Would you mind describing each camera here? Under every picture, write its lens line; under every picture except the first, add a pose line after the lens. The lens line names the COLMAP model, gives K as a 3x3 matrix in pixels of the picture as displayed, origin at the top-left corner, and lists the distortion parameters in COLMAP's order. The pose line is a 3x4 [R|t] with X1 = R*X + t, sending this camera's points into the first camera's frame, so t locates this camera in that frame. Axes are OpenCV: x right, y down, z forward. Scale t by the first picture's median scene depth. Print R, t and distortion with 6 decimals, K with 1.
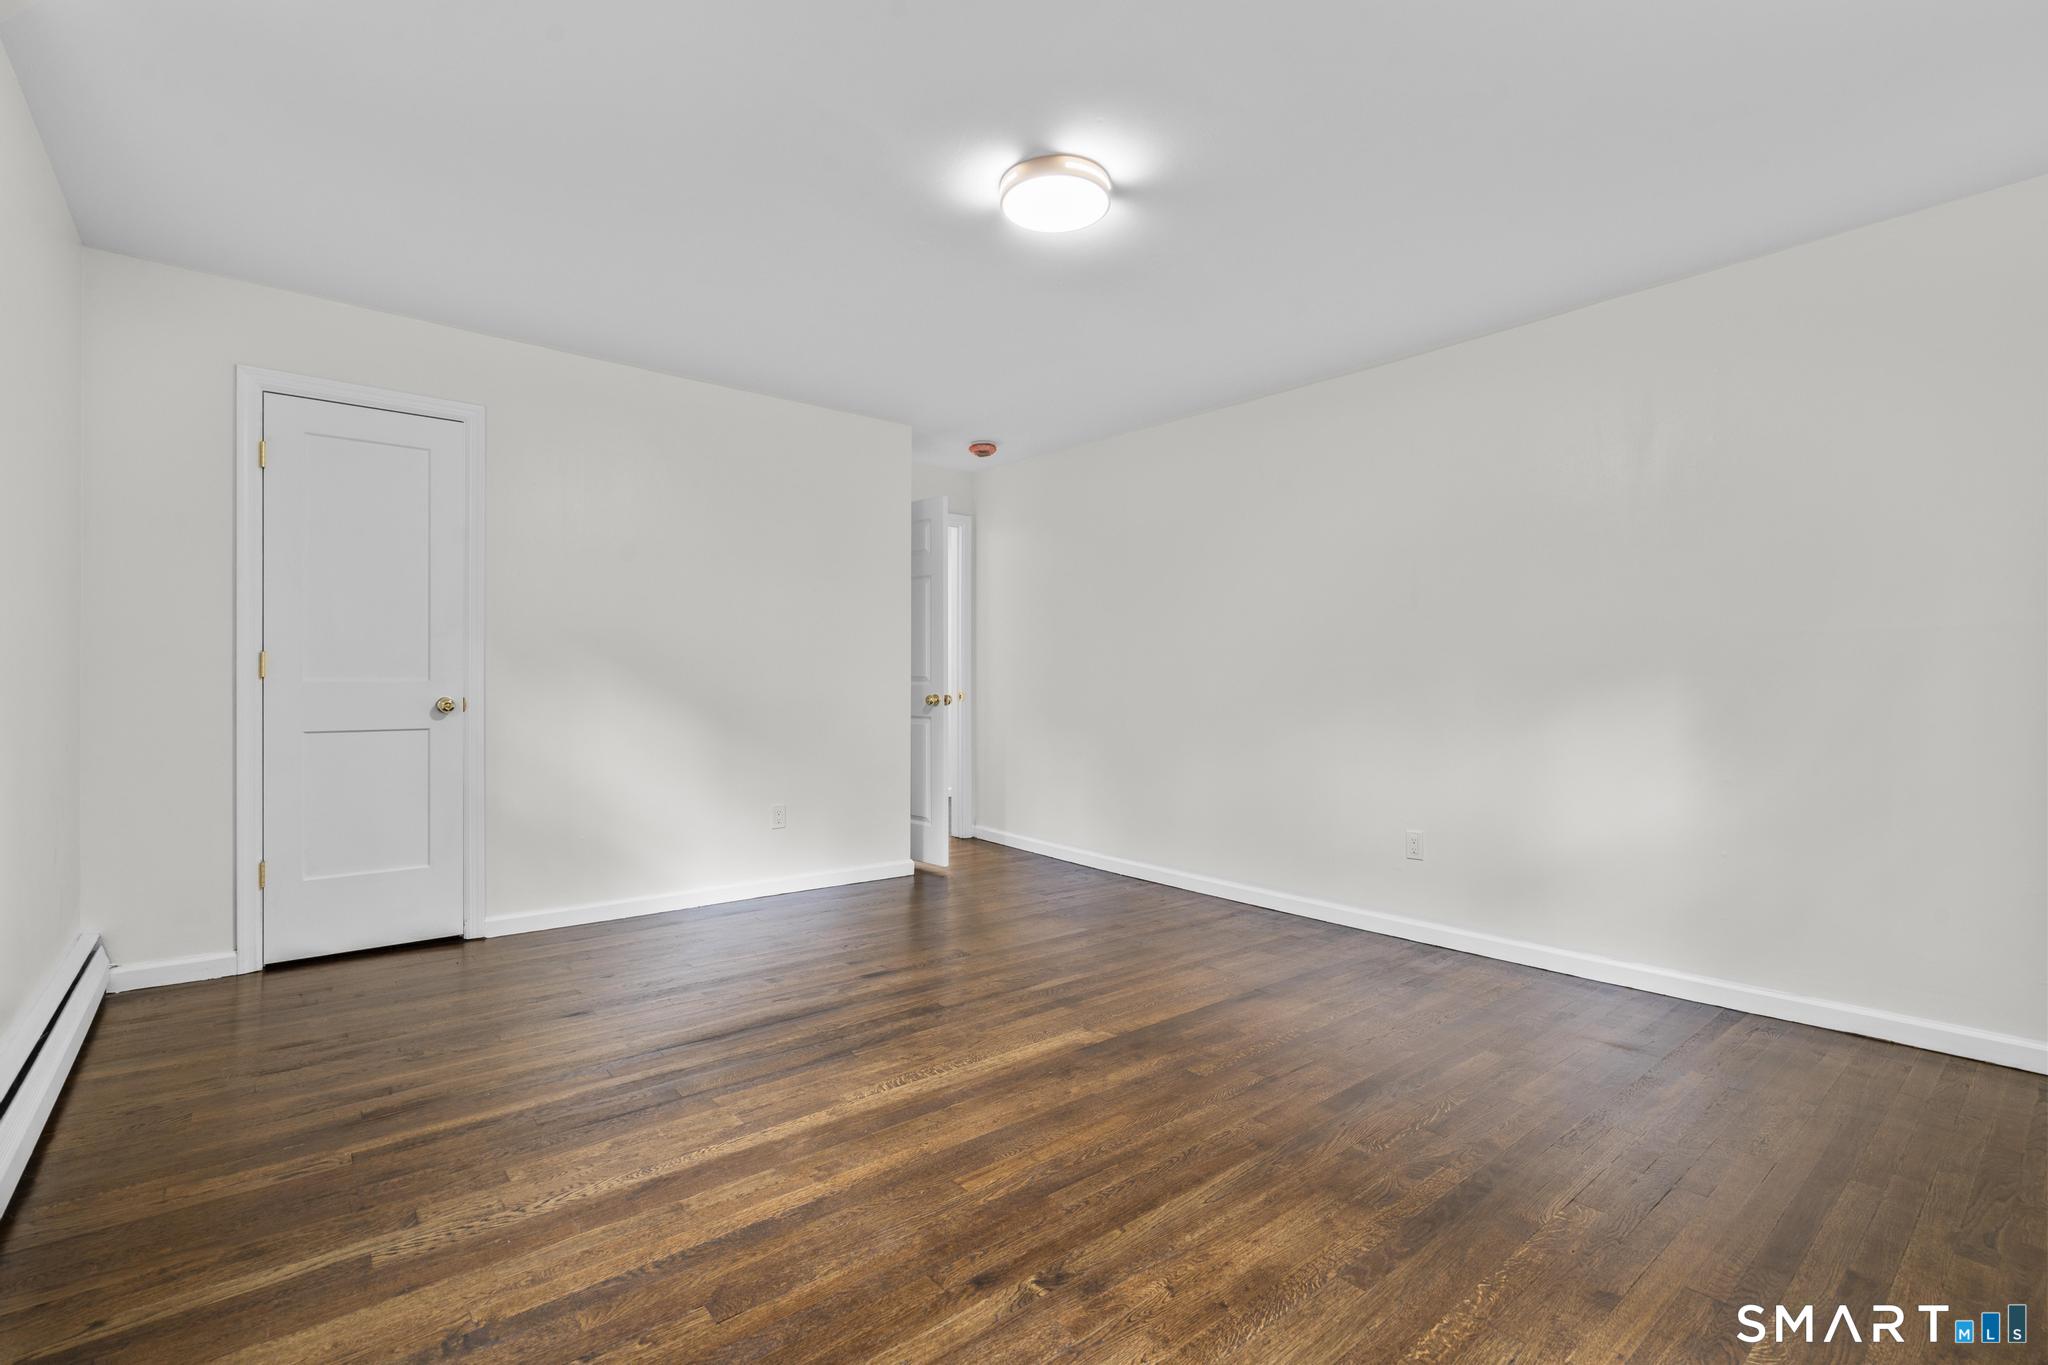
lens RADIAL K [[925.1, 0, 1020.3], [0, 925.1, 686.7], [0, 0, 1]] dist [-0.011693, 0.001553]
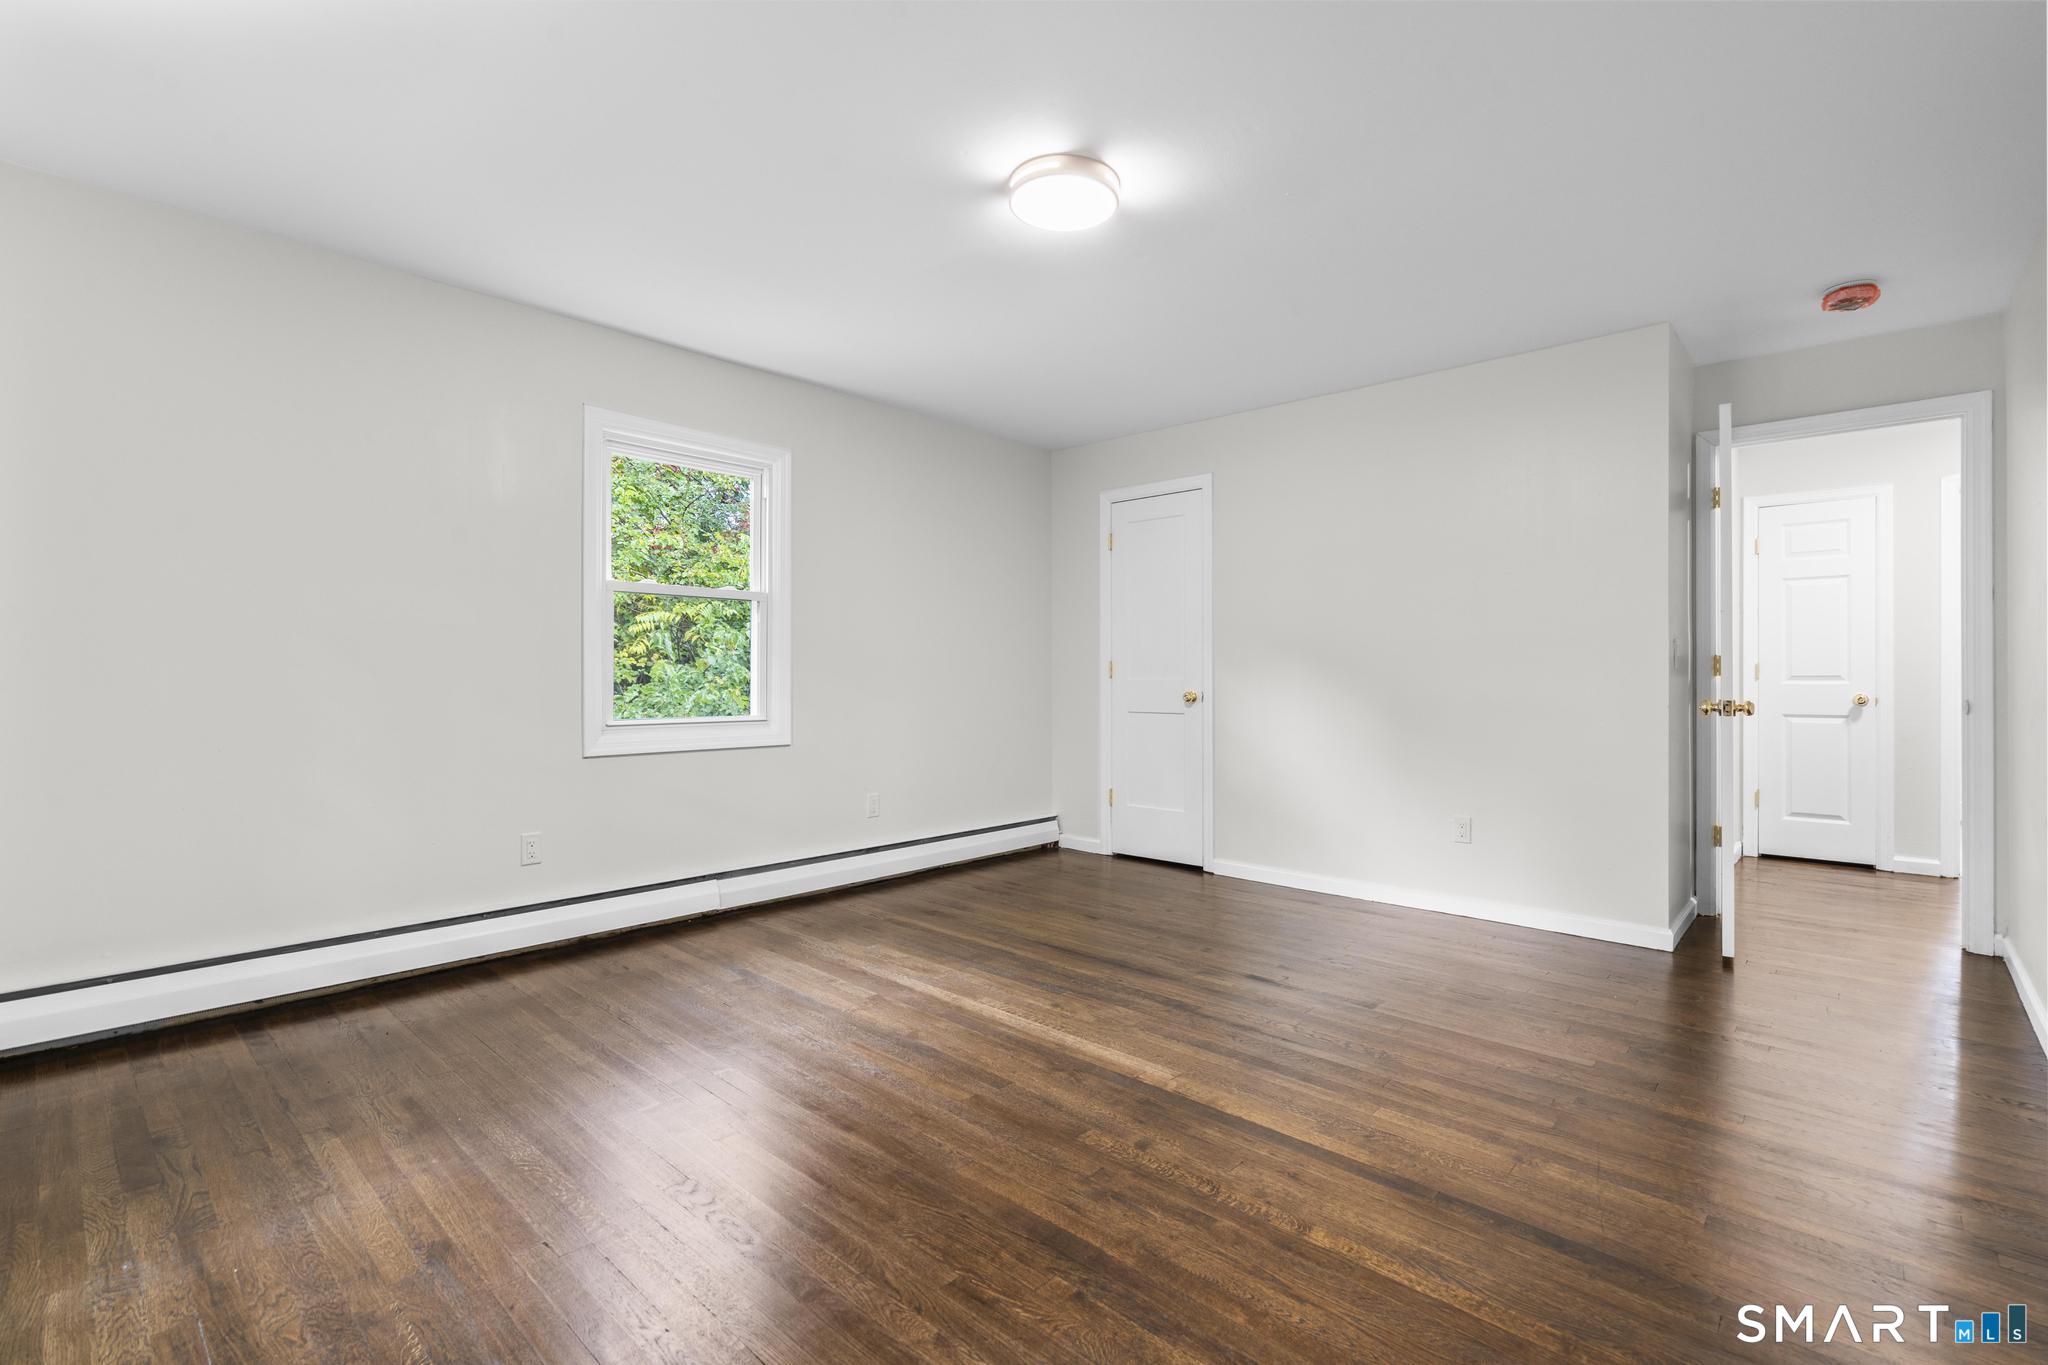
lens RADIAL K [[925.1, 0, 1040.9], [0, 925.1, 681.2], [0, 0, 1]] dist [-0.011693, 0.001553]
pose [[0.137015, -0.000161, -0.990569, 0.930647], [-0.009494, 0.999954, -0.001476, 0.000504], [0.990523, 0.009607, 0.137007, 0.757405]]
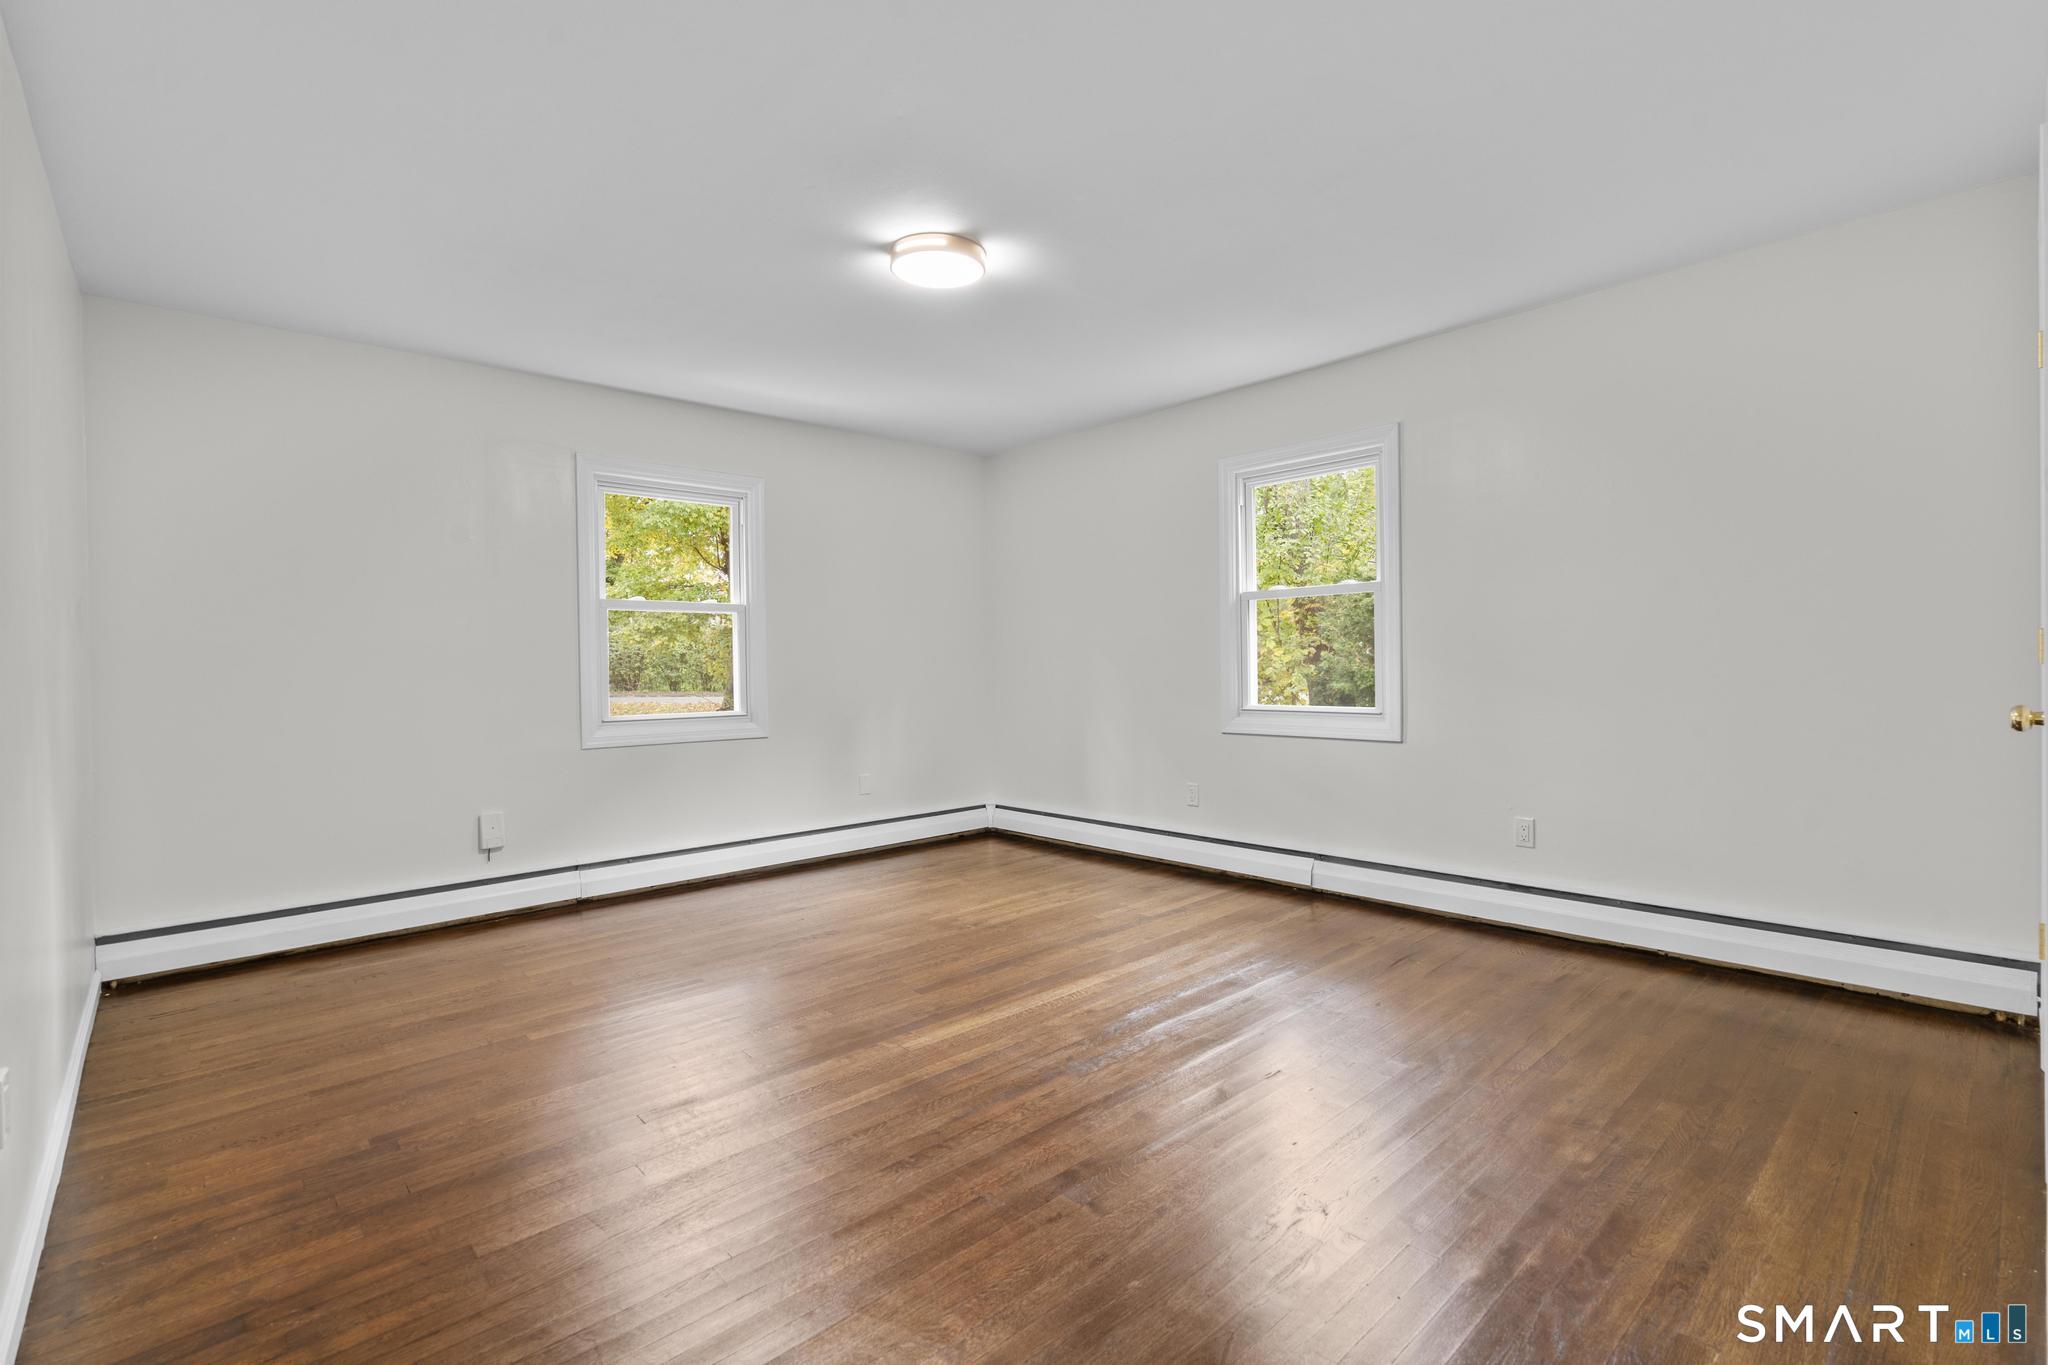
lens RADIAL K [[925.1, 0, 1016.0], [0, 925.1, 681.5], [0, 0, 1]] dist [-0.011693, 0.001553]
pose [[-0.999231, 0.012327, -0.037232, -0.010364], [0.011366, 0.999599, 0.025924, -0.028662], [0.037537, 0.025481, -0.998970, 1.964398]]
